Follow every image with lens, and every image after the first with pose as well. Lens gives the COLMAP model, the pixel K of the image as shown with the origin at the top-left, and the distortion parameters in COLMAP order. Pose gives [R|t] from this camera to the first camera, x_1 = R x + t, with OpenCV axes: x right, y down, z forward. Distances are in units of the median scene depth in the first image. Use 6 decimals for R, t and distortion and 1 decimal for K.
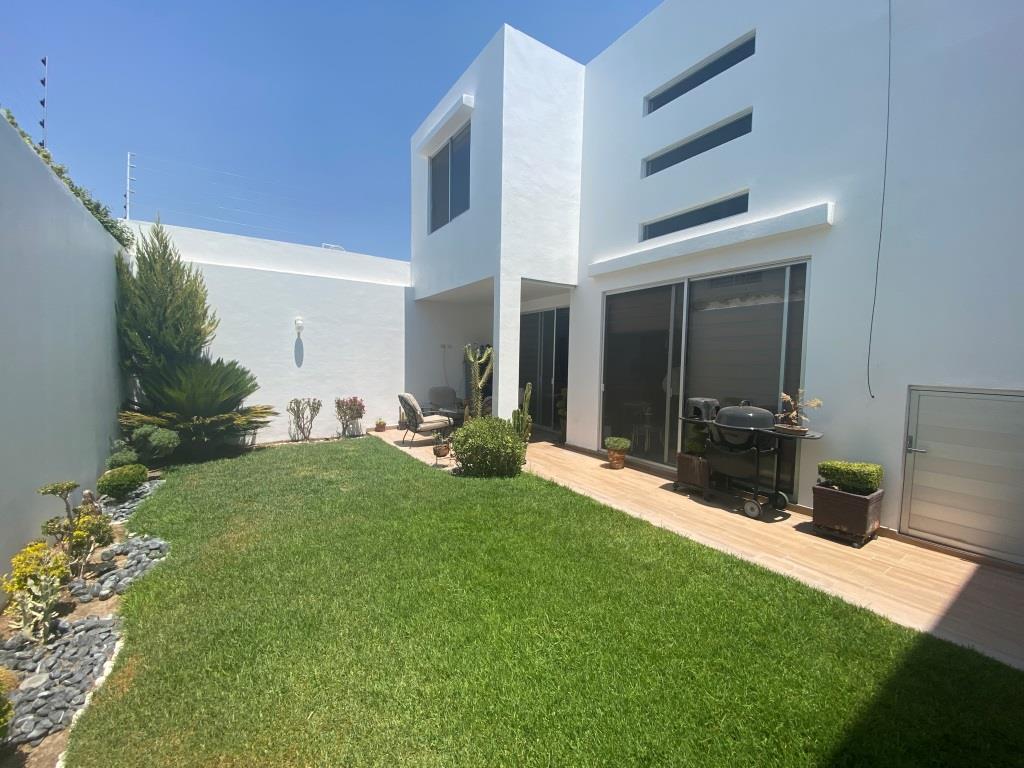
lens RADIAL K [[412.8, 0, 505.6], [0, 412.8, 382.8], [0, 0, 1]] dist [0.034375, -0.027007]
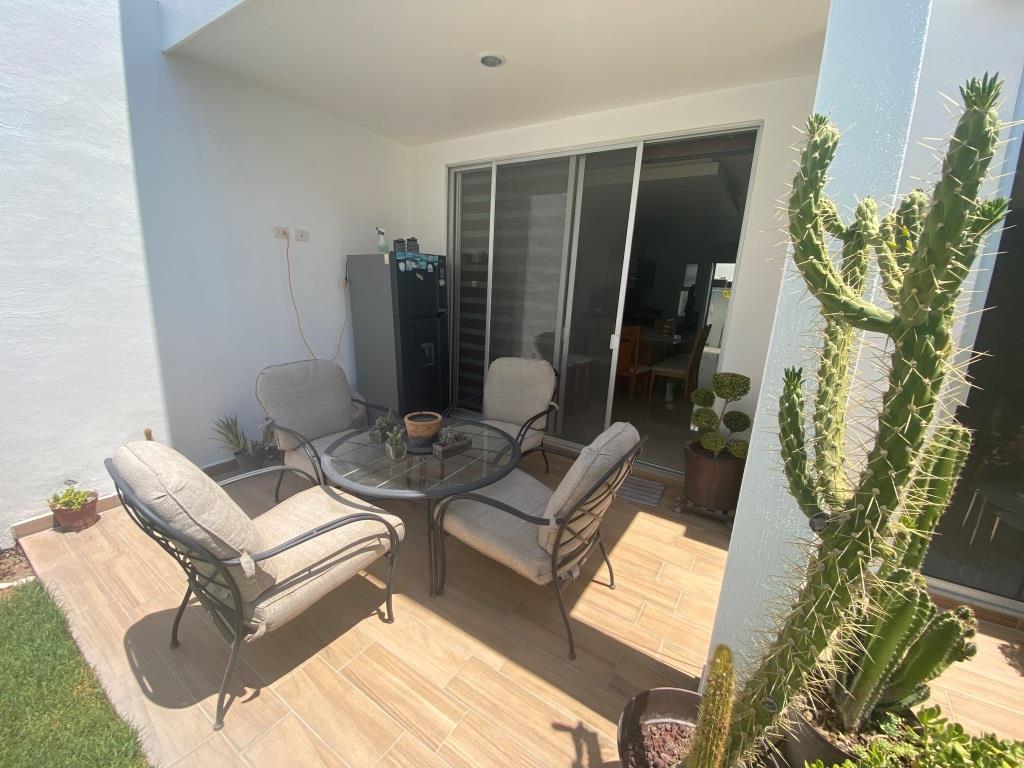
lens RADIAL K [[412.8, 0, 505.6], [0, 412.8, 382.8], [0, 0, 1]] dist [0.034375, -0.027007]
pose [[0.914385, -0.060935, 0.400234, -0.204170], [-0.014267, 0.983143, 0.182279, -0.050510], [-0.404594, -0.172383, 0.898102, 0.933548]]
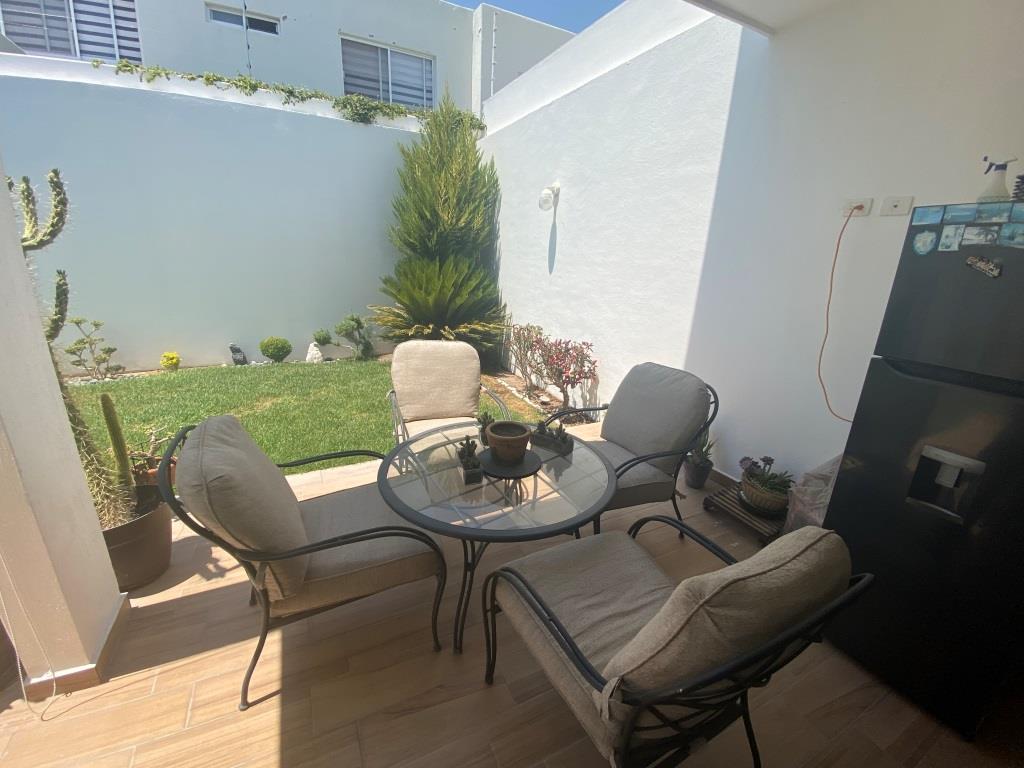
lens RADIAL K [[420.7, 0, 517.5], [0, 420.7, 382.5], [0, 0, 1]] dist [0.017448, -0.000071]
pose [[-0.093993, 0.283489, -0.954358, 0.178253], [-0.081442, 0.953200, 0.291166, -0.079458], [0.992236, 0.105092, -0.066506, 1.337937]]
